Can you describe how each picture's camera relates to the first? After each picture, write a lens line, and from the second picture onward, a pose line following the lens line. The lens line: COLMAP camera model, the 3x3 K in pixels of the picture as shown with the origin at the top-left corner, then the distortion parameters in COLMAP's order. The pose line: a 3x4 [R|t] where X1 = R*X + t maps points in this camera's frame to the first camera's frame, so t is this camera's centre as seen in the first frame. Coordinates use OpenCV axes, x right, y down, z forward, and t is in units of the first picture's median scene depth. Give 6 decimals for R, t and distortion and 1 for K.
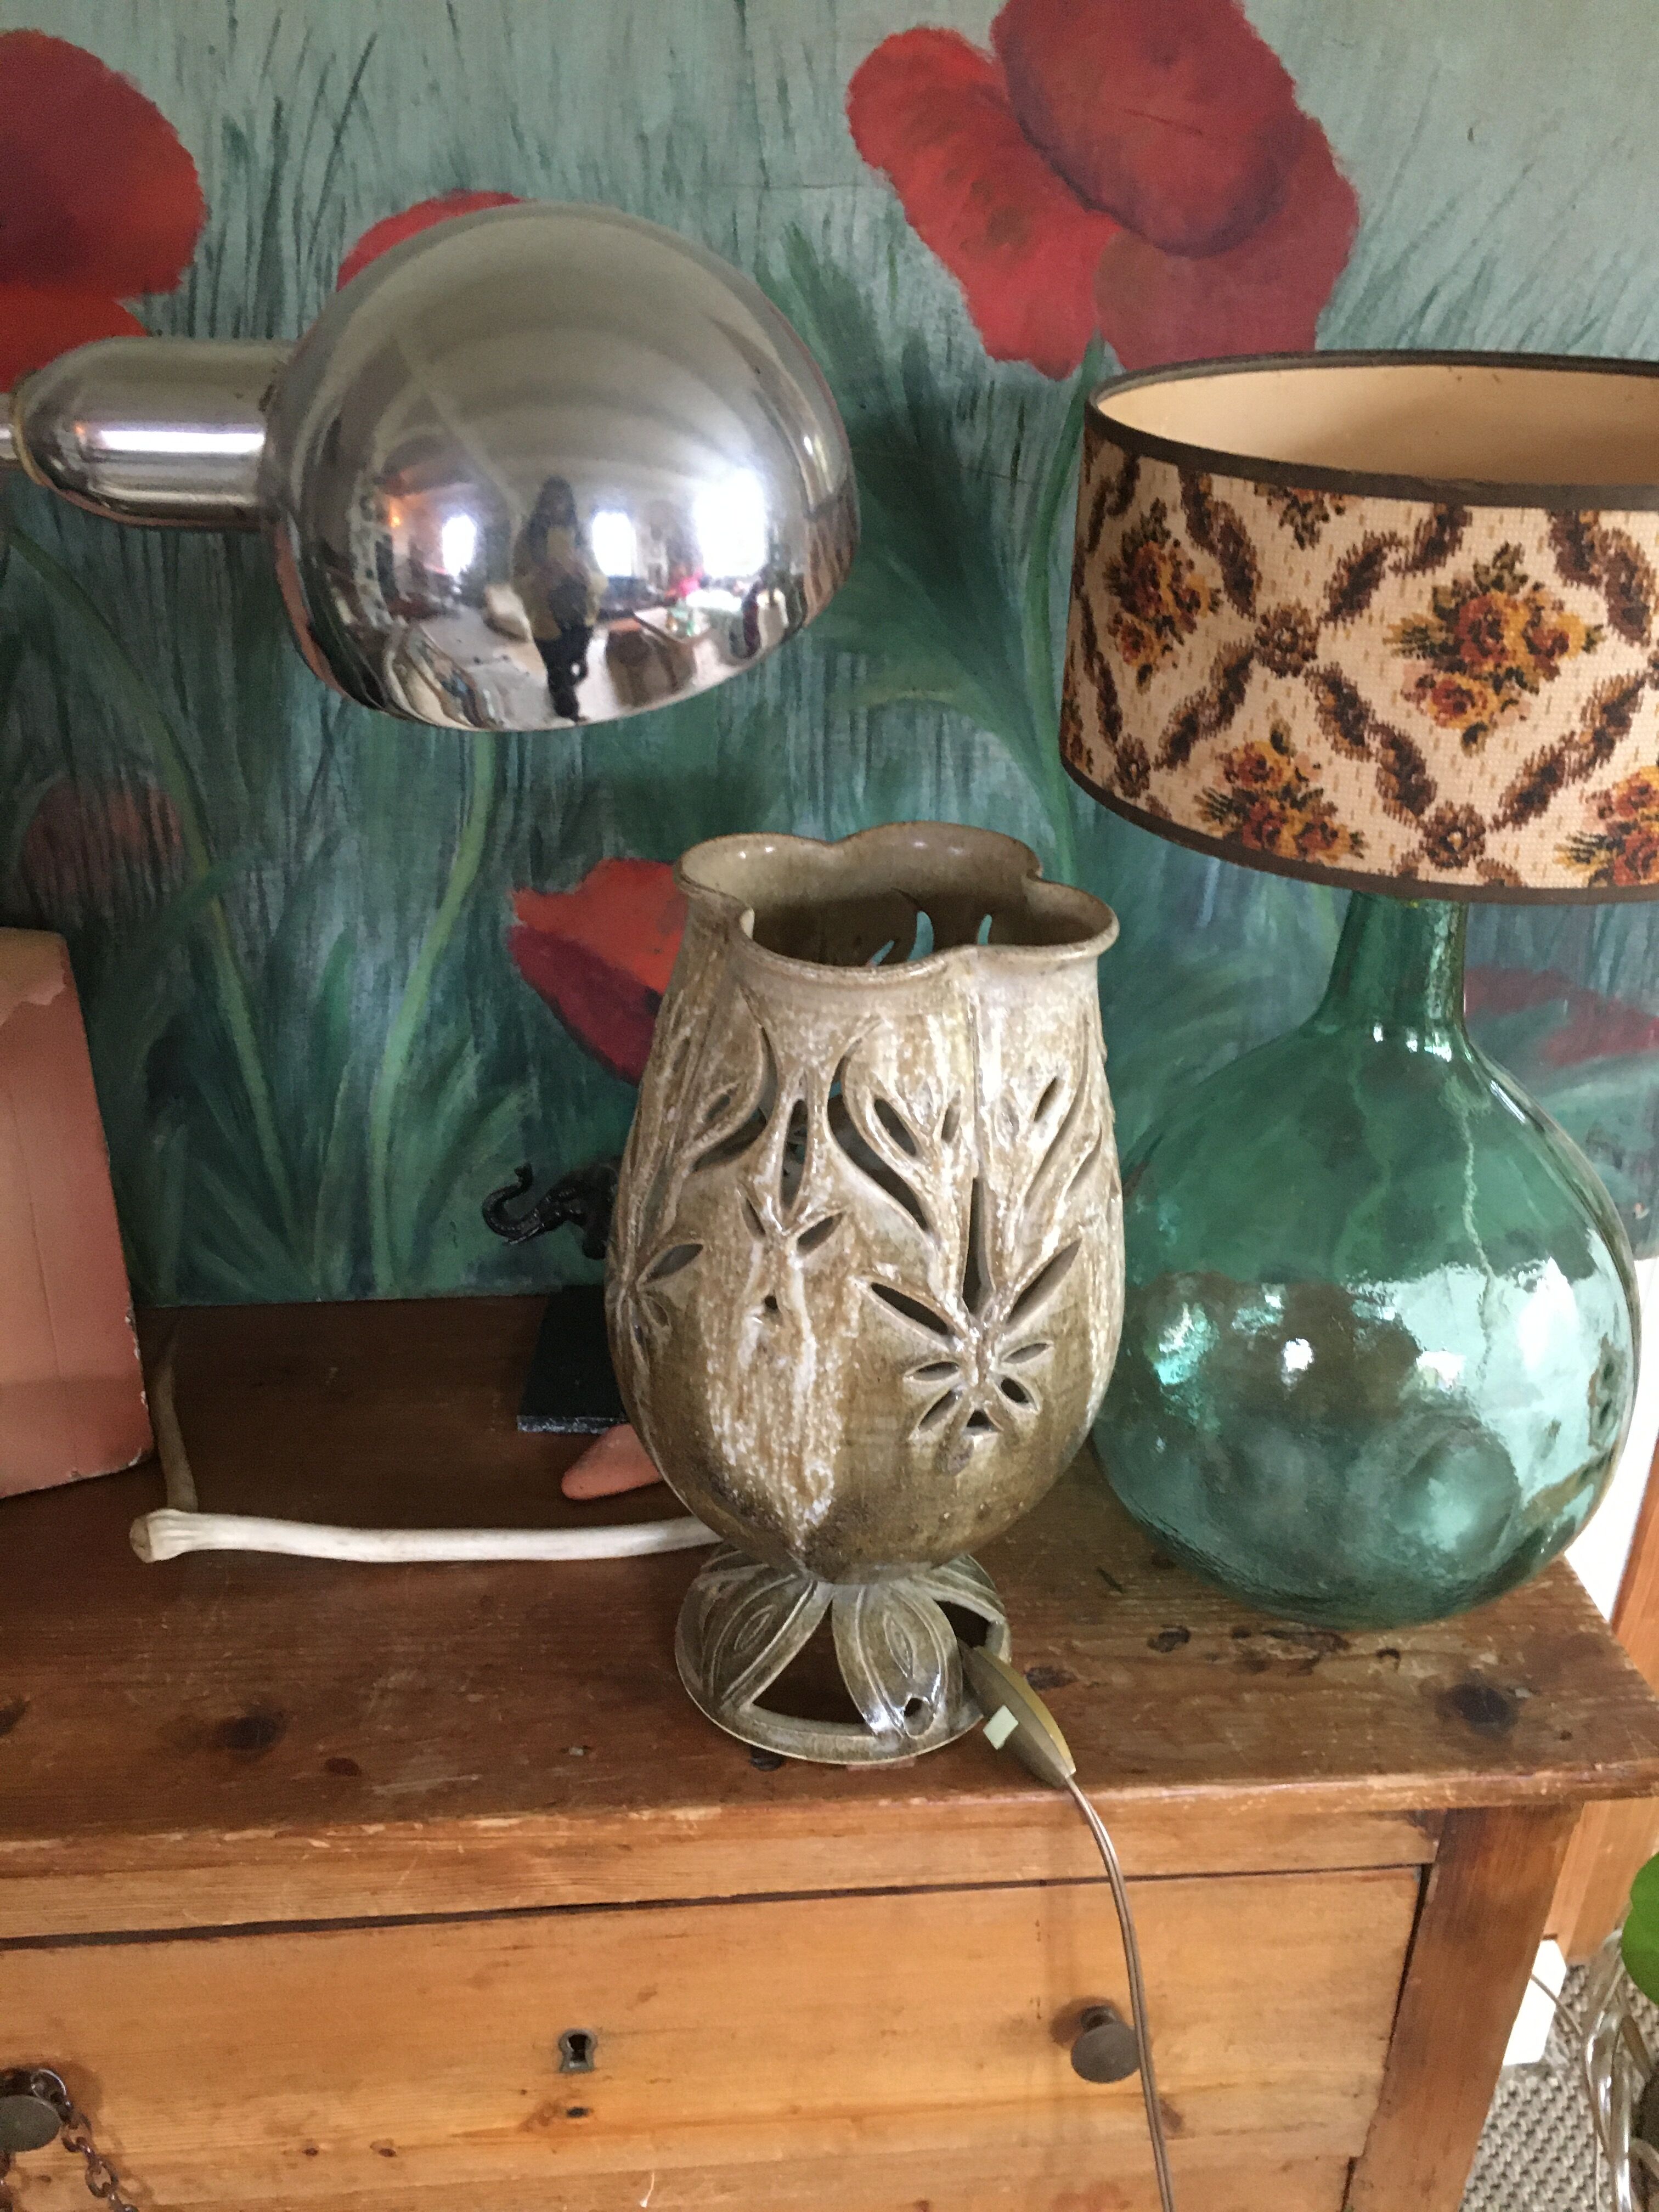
lens RADIAL K [[1945.0, 0, 800.6], [0, 1945.0, 1060.2], [0, 0, 1]] dist [0.074157, -0.126659]
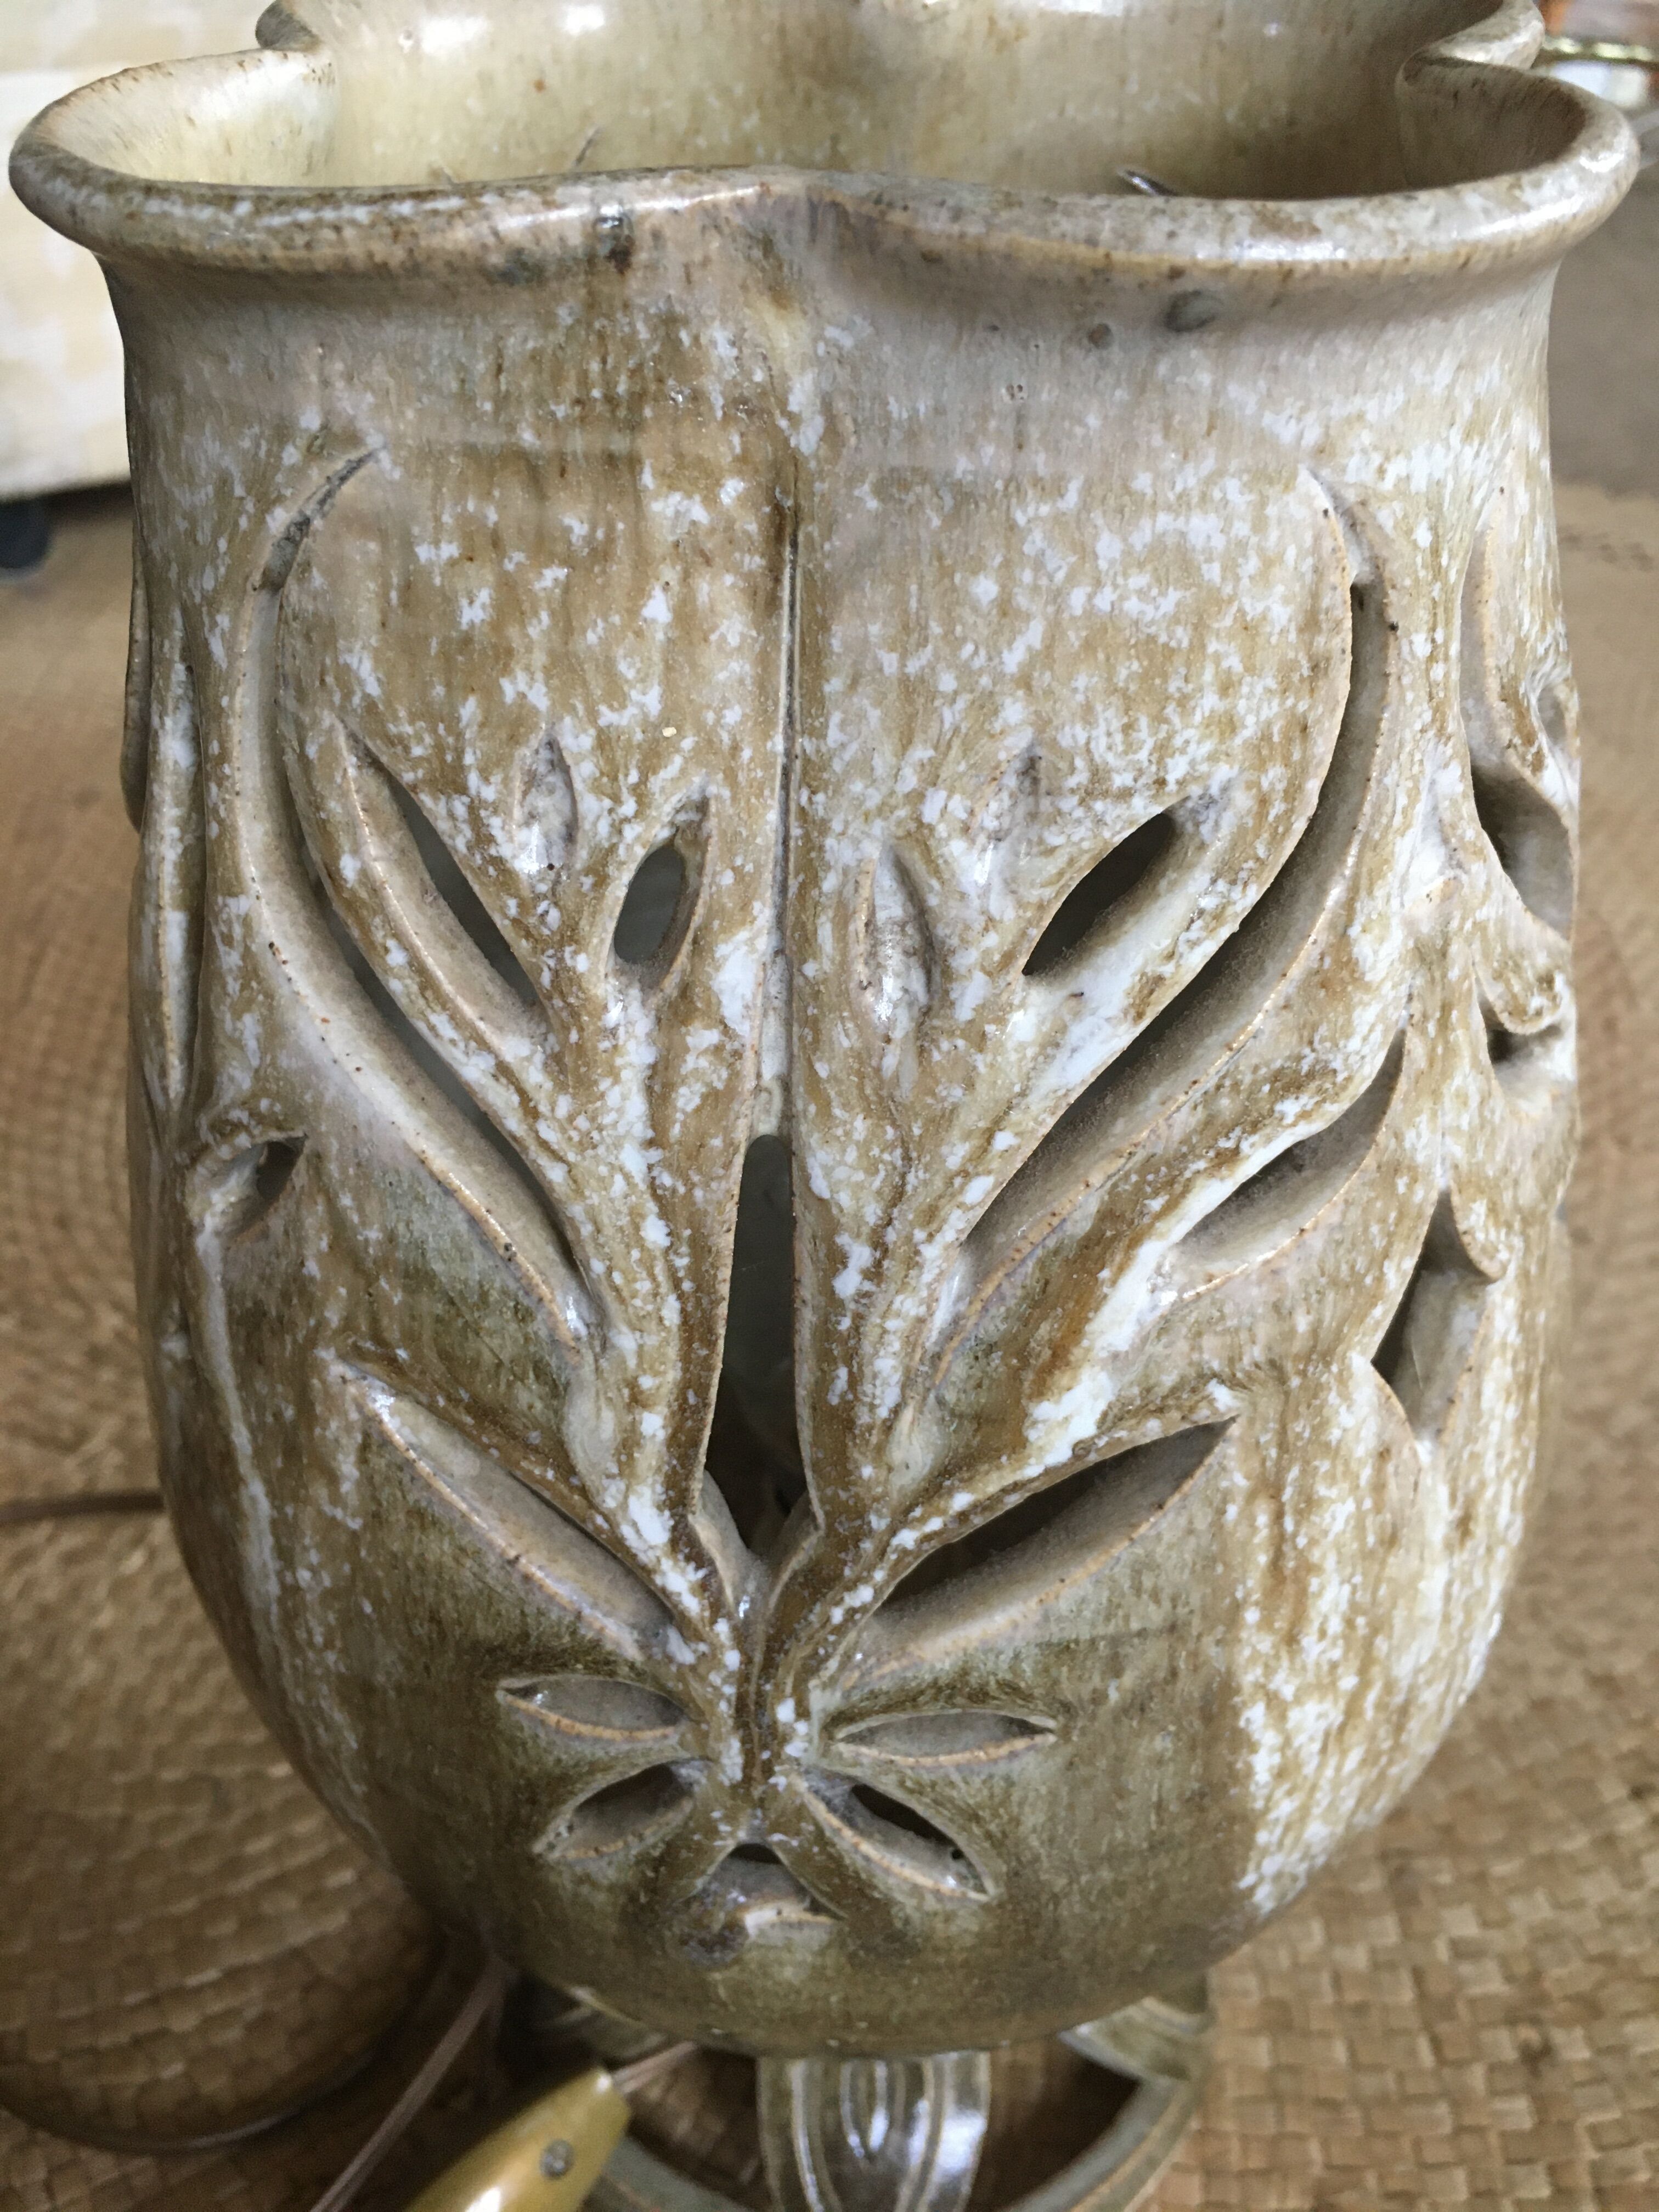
lens RADIAL K [[1945.0, 0, 820.3], [0, 1945.0, 1085.2], [0, 0, 1]] dist [0.074157, -0.126659]
pose [[0.872458, 0.243769, -0.423550, 0.200441], [-0.159614, 0.961316, 0.224489, -0.007519], [0.461888, -0.128253, 0.877616, 0.741445]]
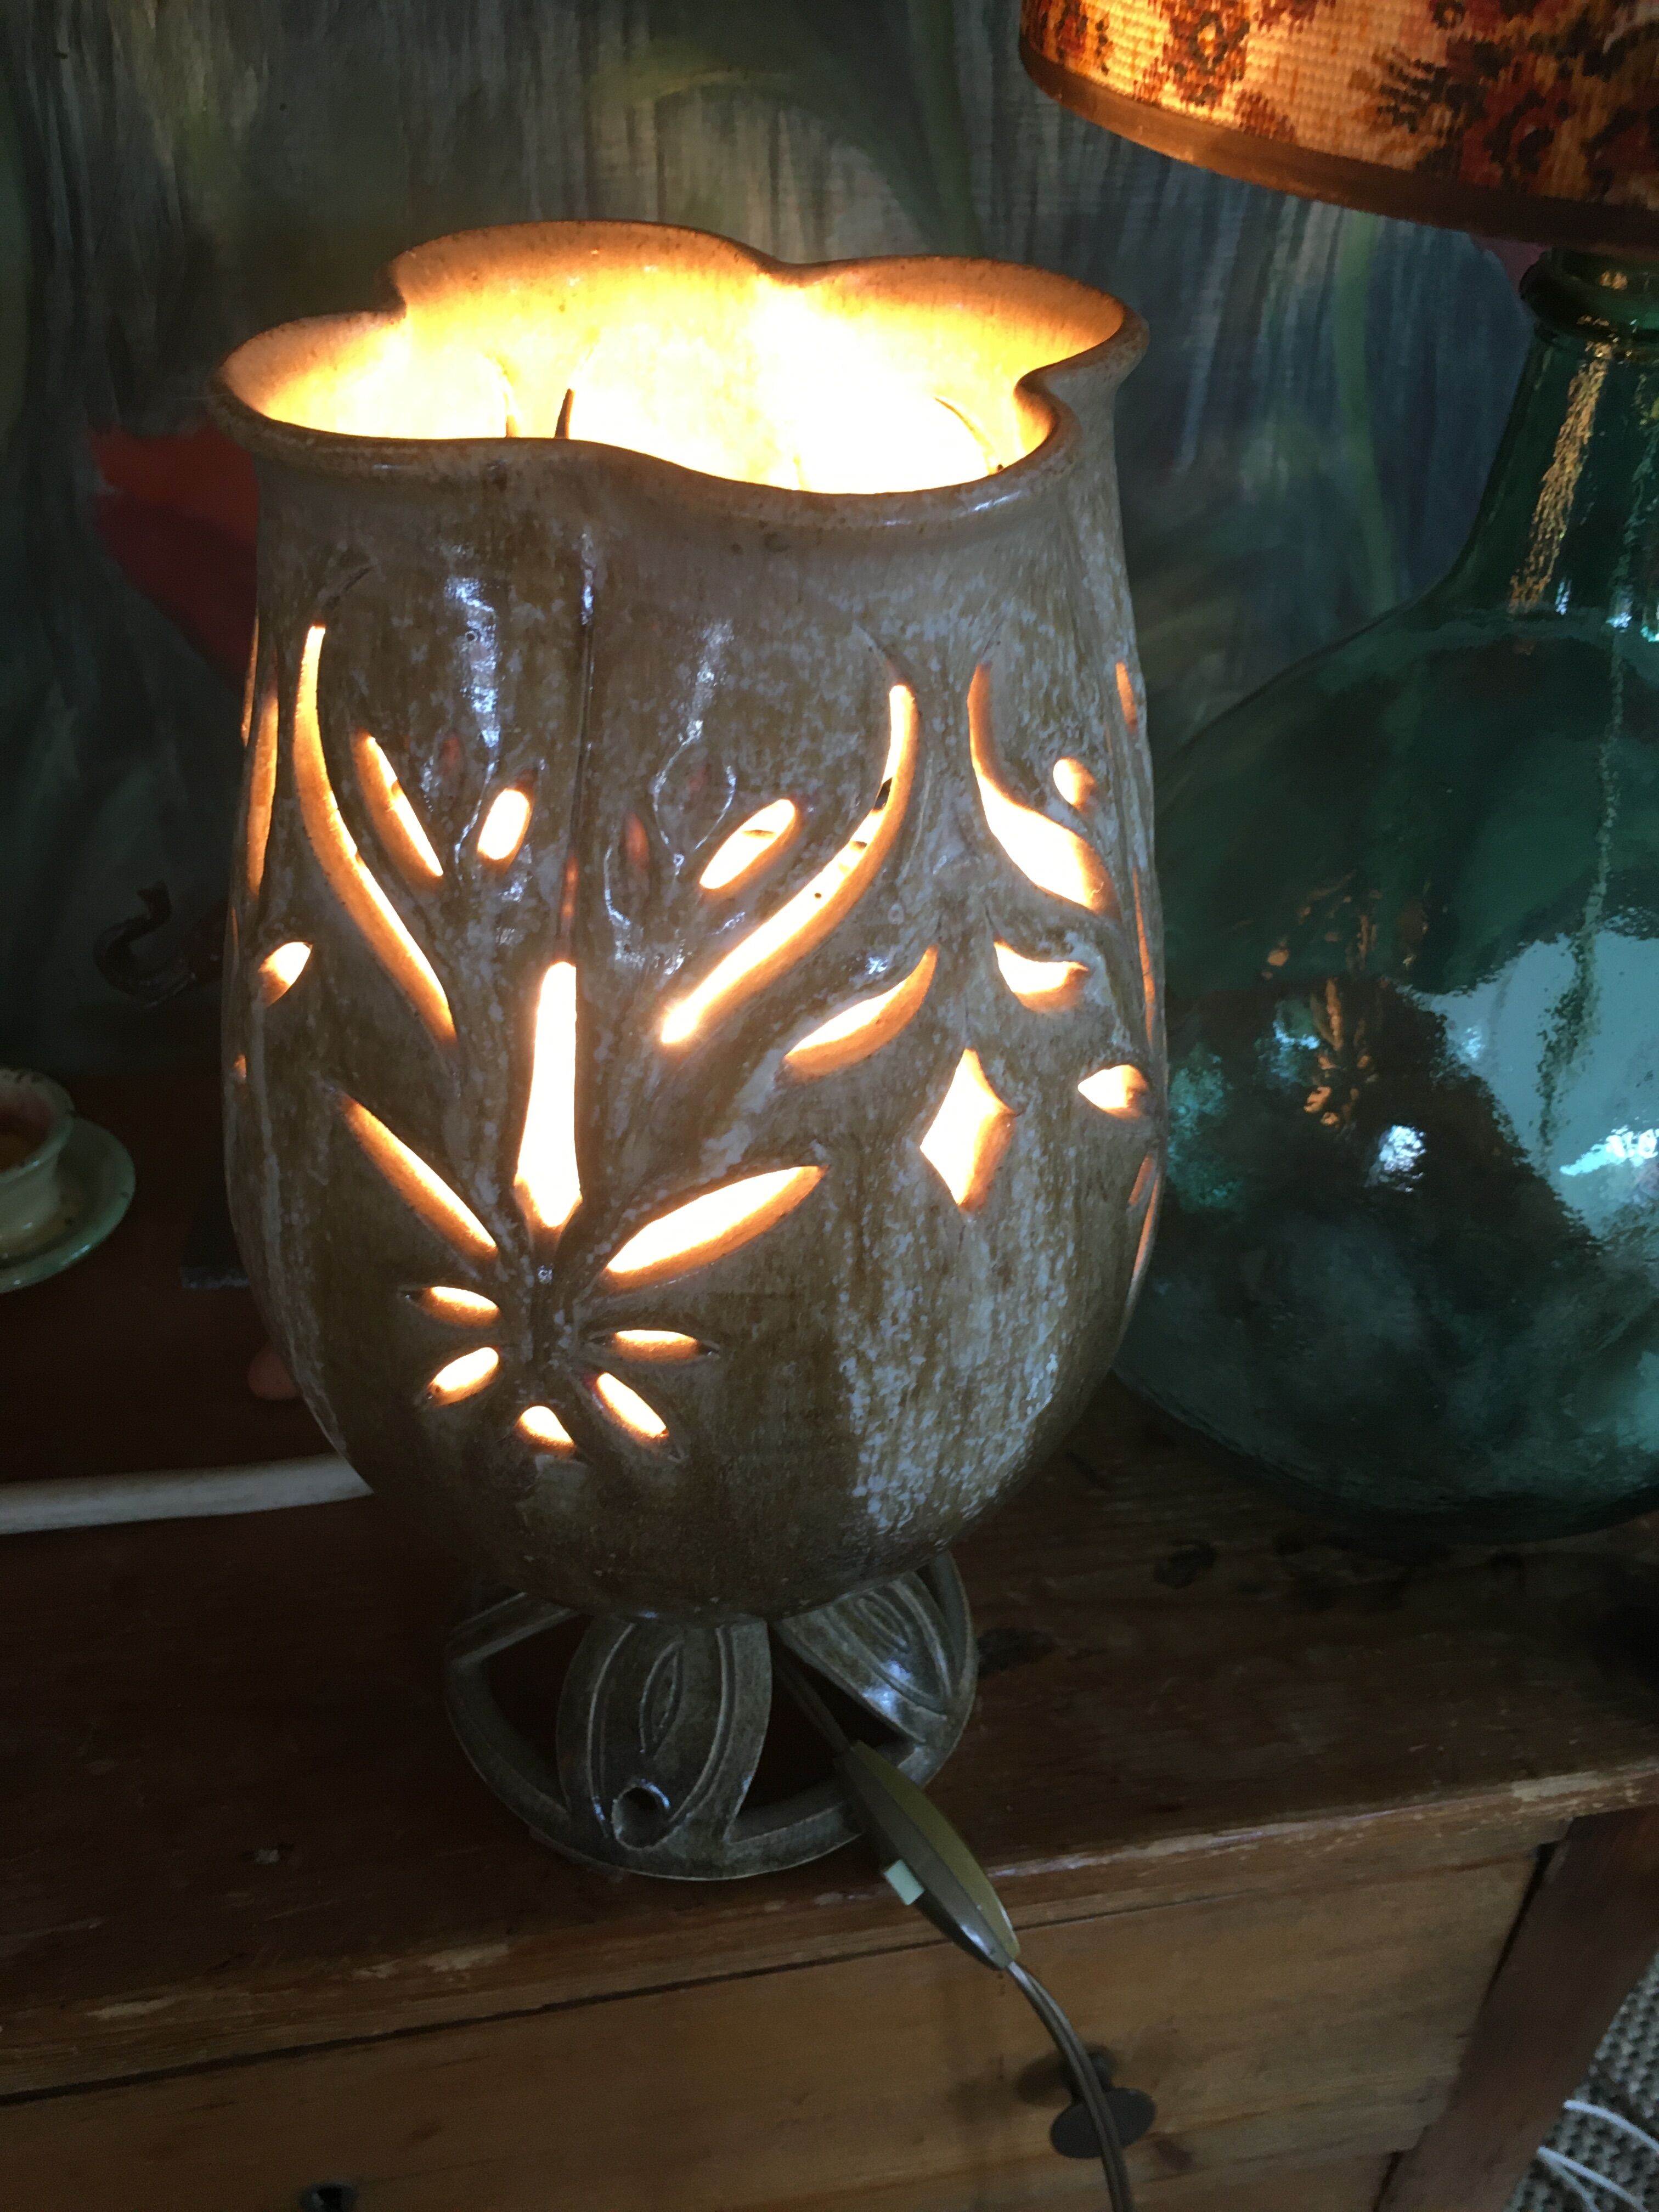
lens RADIAL K [[1945.0, 0, 820.3], [0, 1945.0, 1081.9], [0, 0, 1]] dist [0.074157, -0.126659]
pose [[0.802581, 0.337649, -0.491788, 0.367944], [-0.249201, 0.938787, 0.237859, -0.039371], [0.541998, -0.068347, 0.837596, 0.613606]]
